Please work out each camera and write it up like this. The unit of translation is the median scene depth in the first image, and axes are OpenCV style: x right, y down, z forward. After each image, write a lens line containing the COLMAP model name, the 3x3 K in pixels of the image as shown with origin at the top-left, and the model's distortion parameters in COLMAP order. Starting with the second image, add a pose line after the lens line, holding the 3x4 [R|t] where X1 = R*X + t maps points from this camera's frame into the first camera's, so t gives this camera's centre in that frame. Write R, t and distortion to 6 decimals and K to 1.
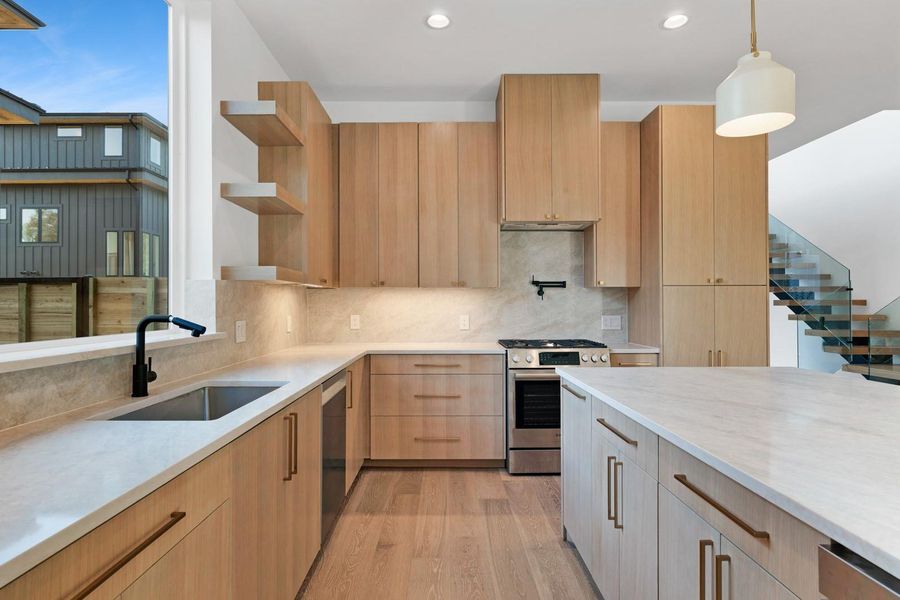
lens RADIAL K [[478.1, 0, 448.6], [0, 478.1, 304.3], [0, 0, 1]] dist [-0.002035, -0.000033]
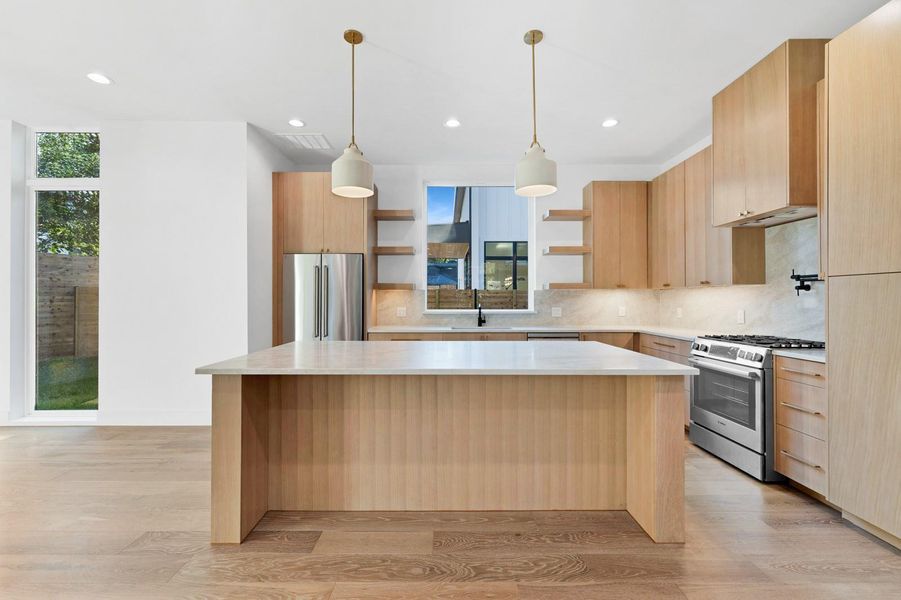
lens RADIAL K [[381.2, 0, 449.8], [0, 381.2, 303.7], [0, 0, 1]] dist [-0.000486, 0.000521]
pose [[0.041068, 0.010290, -0.999103, 0.938861], [0.004801, 0.999933, 0.010496, -0.004532], [0.999145, -0.005228, 0.041016, 0.318779]]
